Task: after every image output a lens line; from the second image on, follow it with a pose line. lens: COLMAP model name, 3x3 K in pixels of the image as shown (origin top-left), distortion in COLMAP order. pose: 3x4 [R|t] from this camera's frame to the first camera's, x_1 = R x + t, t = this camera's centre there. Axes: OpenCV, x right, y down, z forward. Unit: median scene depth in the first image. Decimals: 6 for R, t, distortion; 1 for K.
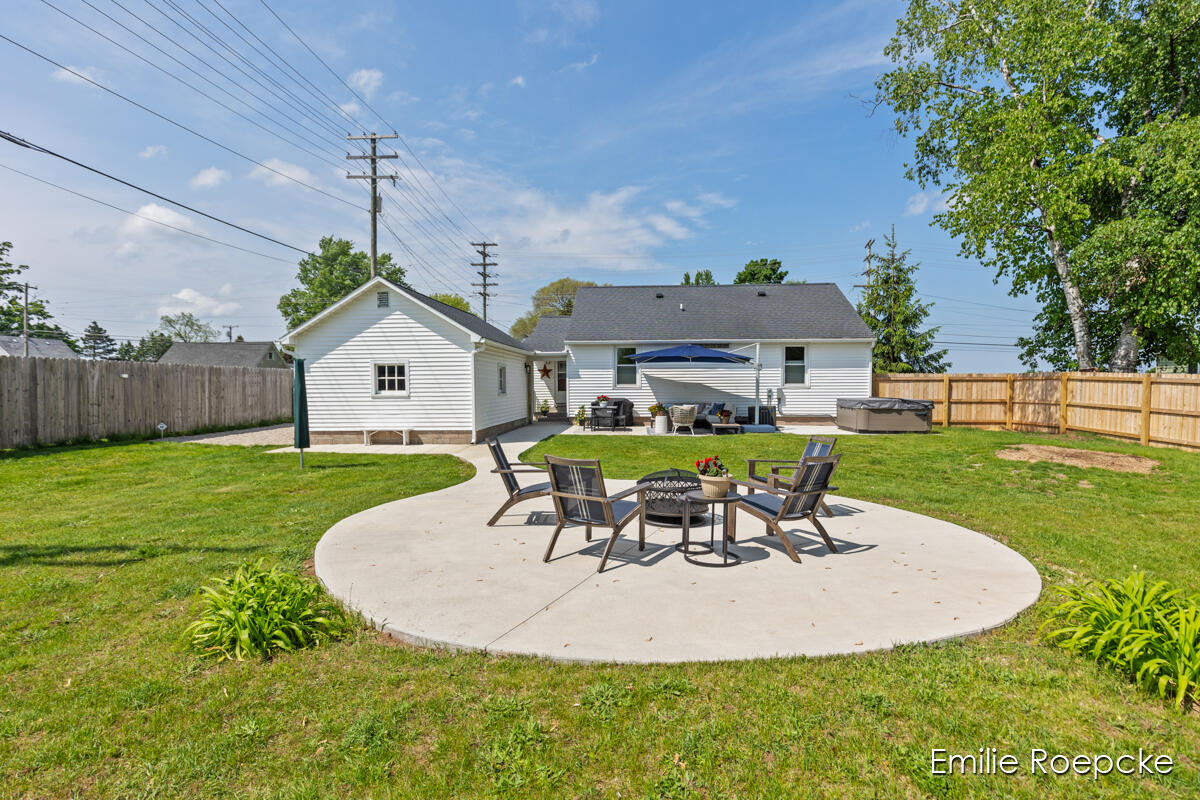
lens RADIAL K [[614.3, 0, 604.1], [0, 614.3, 407.2], [0, 0, 1]] dist [-0.009216, -0.000722]
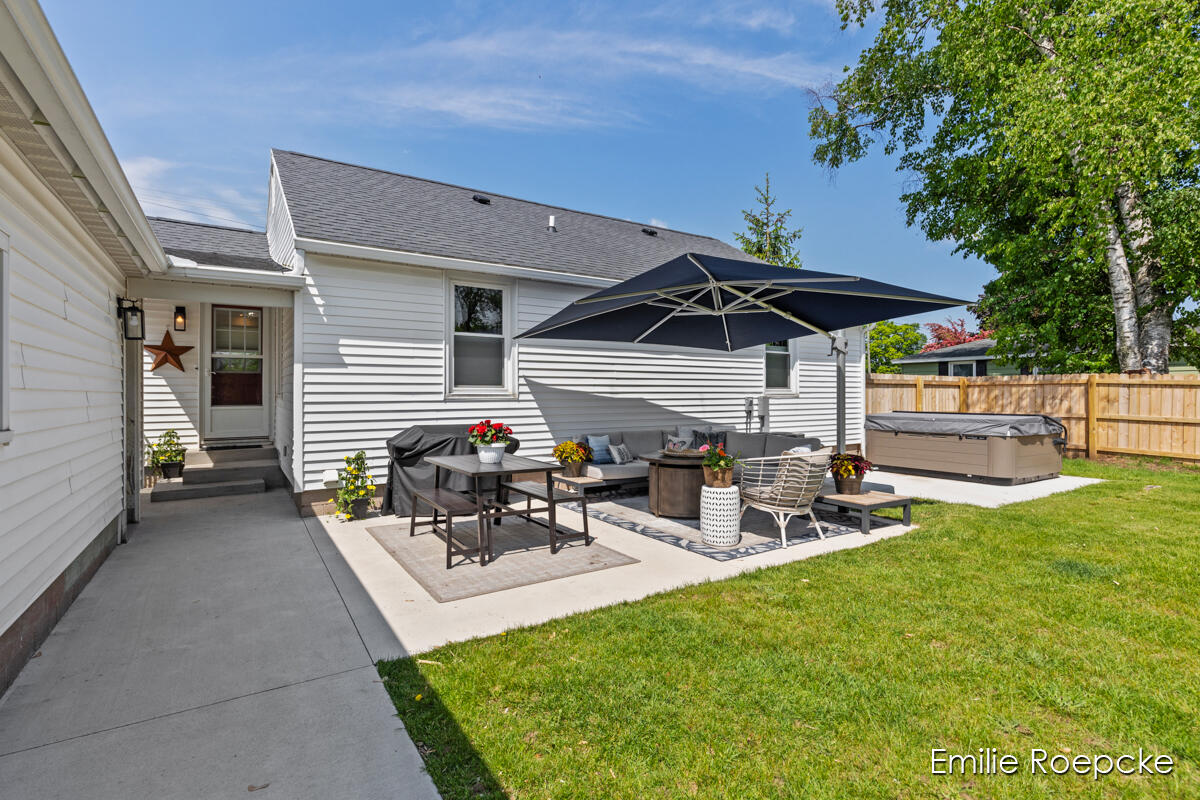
lens RADIAL K [[543.9, 0, 578.6], [0, 543.9, 391.1], [0, 0, 1]] dist [-0.000839, -0.000033]
pose [[0.782292, 0.001532, 0.622910, -0.123367], [0.016964, 0.999574, -0.023762, -0.026104], [-0.622681, 0.029155, 0.781932, 0.722340]]
